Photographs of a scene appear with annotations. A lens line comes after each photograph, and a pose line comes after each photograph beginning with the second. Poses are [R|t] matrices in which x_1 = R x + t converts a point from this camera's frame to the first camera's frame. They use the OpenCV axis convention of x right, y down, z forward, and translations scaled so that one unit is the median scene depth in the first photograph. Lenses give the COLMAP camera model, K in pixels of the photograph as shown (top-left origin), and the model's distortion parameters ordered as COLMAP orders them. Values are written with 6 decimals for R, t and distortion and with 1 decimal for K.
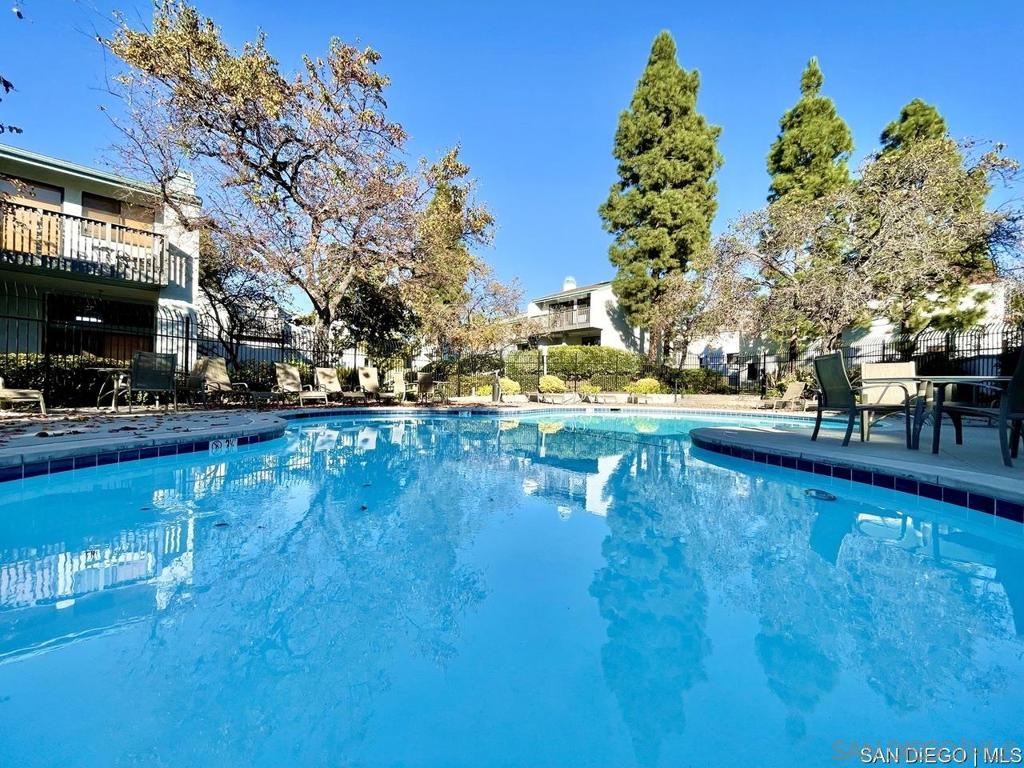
lens RADIAL K [[425.8, 0, 505.1], [0, 425.8, 386.4], [0, 0, 1]] dist [-0.002575, 0.007000]
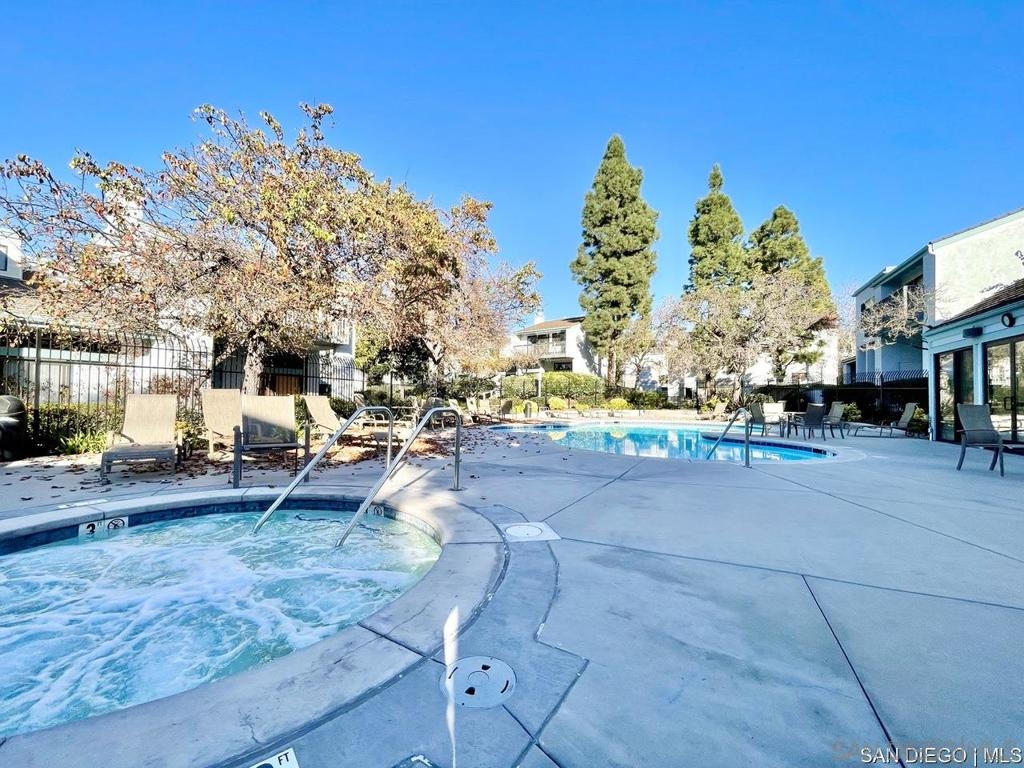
lens RADIAL K [[425.8, 0, 505.1], [0, 425.8, 386.4], [0, 0, 1]] dist [-0.002575, 0.007000]
pose [[0.983897, -0.001788, 0.178729, -0.216355], [0.006267, 0.999680, -0.024501, -0.020938], [-0.178628, 0.025227, 0.983593, -0.232248]]
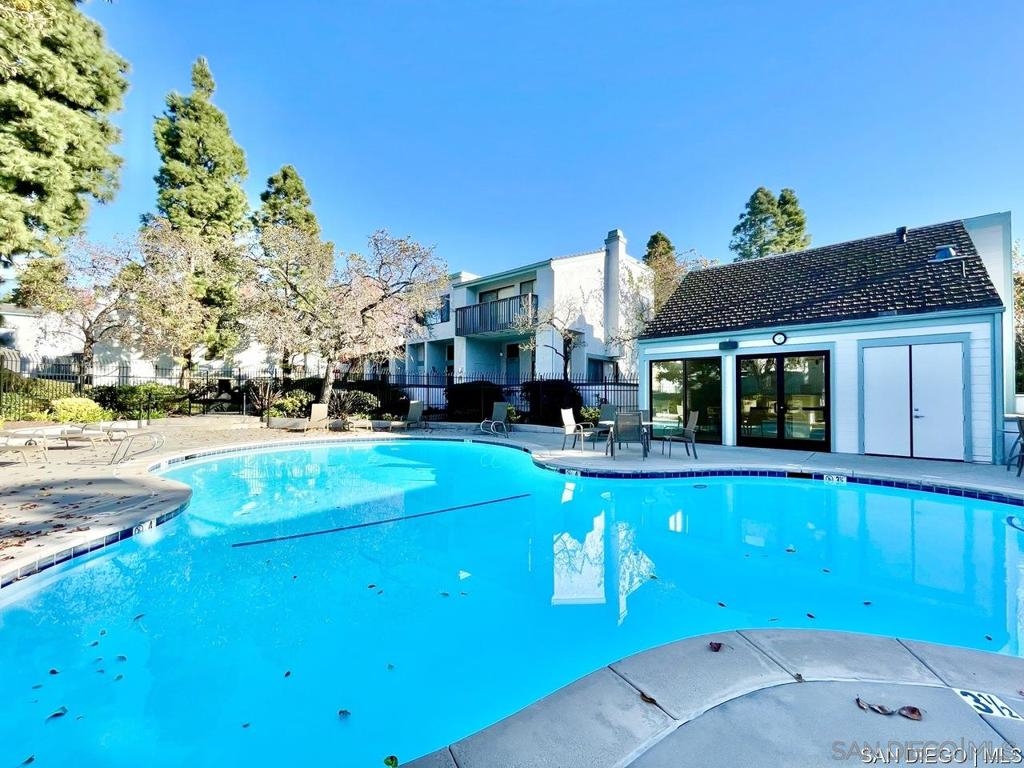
lens RADIAL K [[425.8, 0, 505.1], [0, 425.8, 386.4], [0, 0, 1]] dist [-0.002575, 0.007000]
pose [[0.100195, 0.003913, 0.994960, -0.186866], [-0.009520, 0.999950, -0.002973, -0.030673], [-0.994922, -0.009175, 0.100228, 0.235471]]
